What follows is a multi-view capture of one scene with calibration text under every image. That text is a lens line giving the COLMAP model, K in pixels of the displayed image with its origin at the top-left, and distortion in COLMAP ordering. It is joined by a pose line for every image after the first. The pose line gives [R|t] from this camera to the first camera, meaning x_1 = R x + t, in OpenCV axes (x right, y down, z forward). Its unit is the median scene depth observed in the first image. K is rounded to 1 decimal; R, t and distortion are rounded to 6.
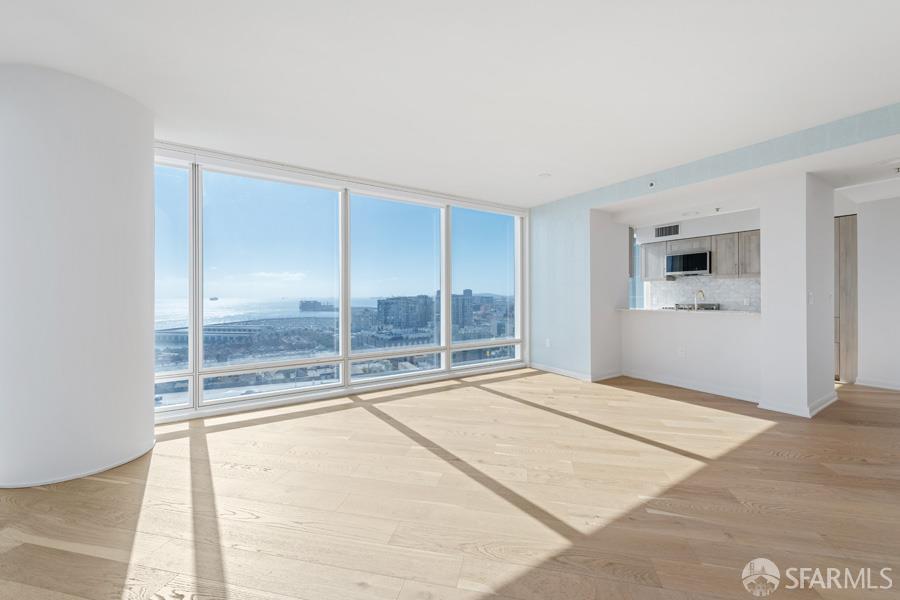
lens RADIAL K [[349.0, 0, 449.4], [0, 349.0, 295.3], [0, 0, 1]] dist [0.007023, -0.002211]
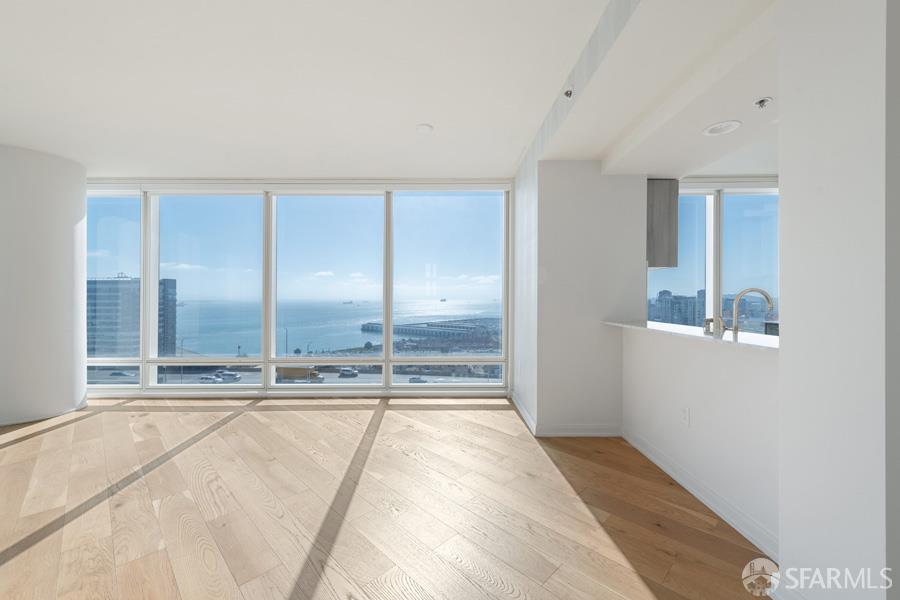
lens RADIAL K [[349.0, 0, 448.2], [0, 349.0, 301.4], [0, 0, 1]] dist [0.007023, -0.002211]
pose [[0.840798, 0.005197, -0.541323, 0.121410], [0.000961, 0.999938, 0.011093, -0.000323], [0.541348, -0.009848, 0.840741, 0.076741]]
